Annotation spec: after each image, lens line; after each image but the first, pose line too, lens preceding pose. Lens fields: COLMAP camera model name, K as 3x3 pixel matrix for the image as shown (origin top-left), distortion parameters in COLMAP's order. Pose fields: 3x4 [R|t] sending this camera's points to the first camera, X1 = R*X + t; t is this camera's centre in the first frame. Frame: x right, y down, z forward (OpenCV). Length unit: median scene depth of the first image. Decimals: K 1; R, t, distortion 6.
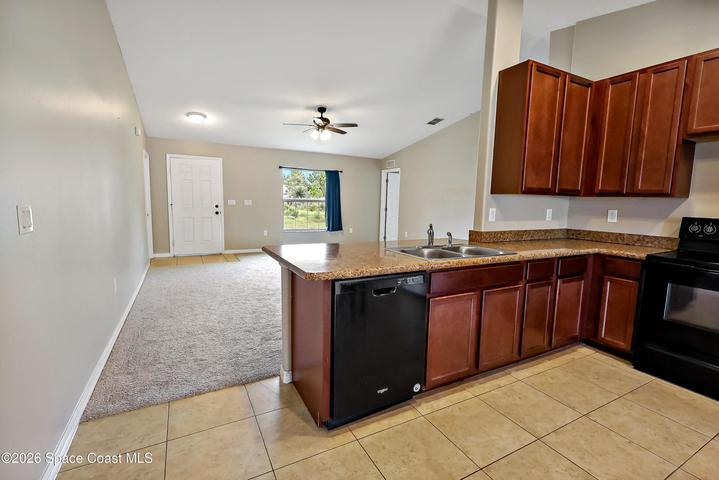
lens RADIAL K [[330.6, 0, 363.5], [0, 330.6, 237.9], [0, 0, 1]] dist [0.000176, 0.001761]
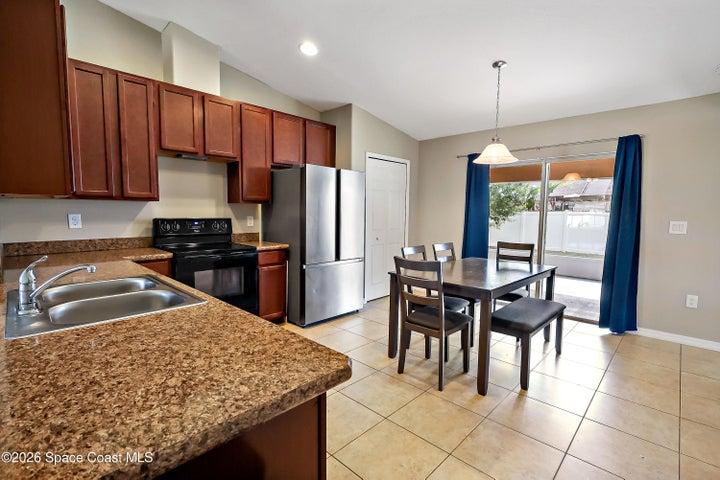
lens RADIAL K [[331.1, 0, 362.3], [0, 331.1, 241.9], [0, 0, 1]] dist [0.000176, 0.001761]
pose [[-0.295935, -0.119002, 0.947766, -0.317515], [0.090285, 0.984282, 0.151778, -0.079872], [-0.950932, 0.130486, -0.280540, 0.554638]]
